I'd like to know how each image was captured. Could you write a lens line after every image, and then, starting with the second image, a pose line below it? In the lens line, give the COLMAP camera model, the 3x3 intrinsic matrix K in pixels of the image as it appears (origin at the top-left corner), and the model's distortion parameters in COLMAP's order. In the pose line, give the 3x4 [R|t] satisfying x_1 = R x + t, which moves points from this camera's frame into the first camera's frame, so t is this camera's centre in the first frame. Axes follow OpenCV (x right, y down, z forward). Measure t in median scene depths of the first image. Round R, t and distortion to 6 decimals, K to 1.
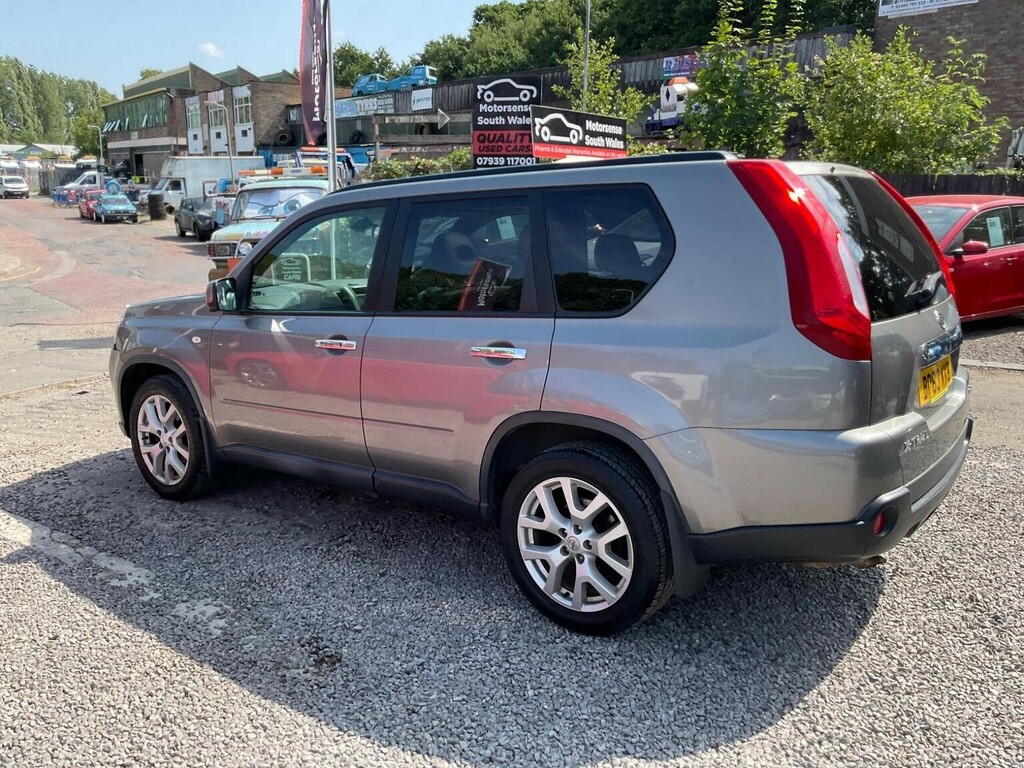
lens RADIAL K [[851.8, 0, 517.5], [0, 851.8, 386.5], [0, 0, 1]] dist [0.070933, -0.133993]
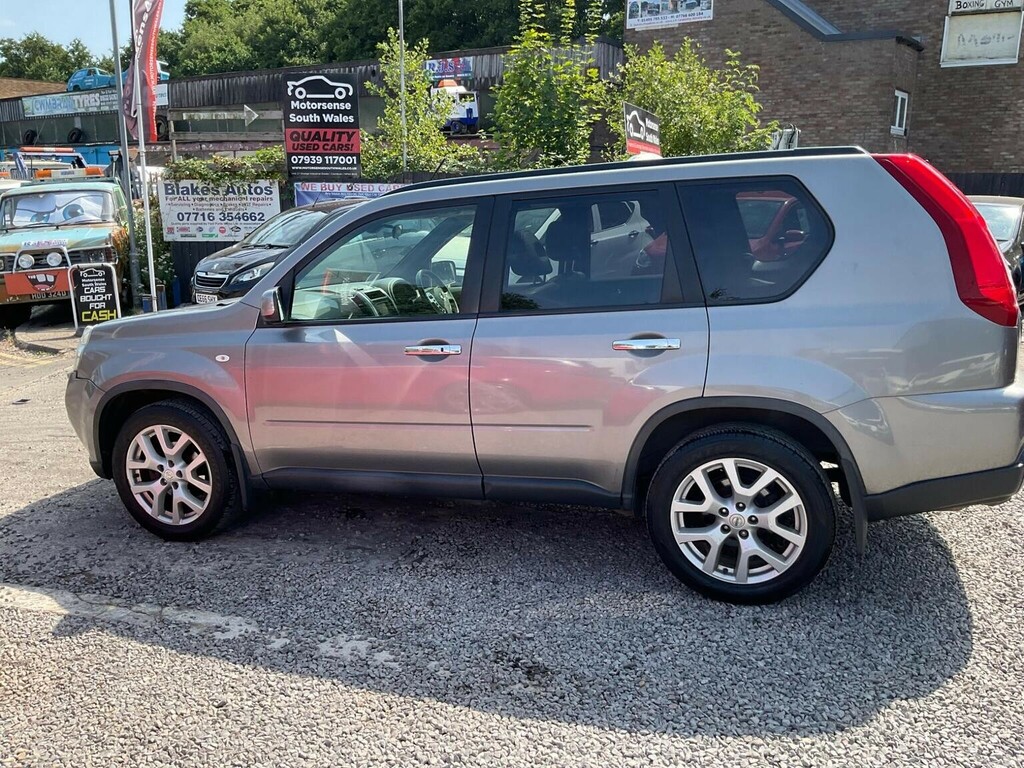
lens RADIAL K [[851.8, 0, 511.5], [0, 851.8, 383.6], [0, 0, 1]] dist [0.070933, -0.133993]
pose [[0.950658, -0.080110, 0.299718, -0.404973], [0.081420, 0.996647, 0.008138, -0.011761], [-0.299365, 0.016666, 0.953993, 0.063110]]
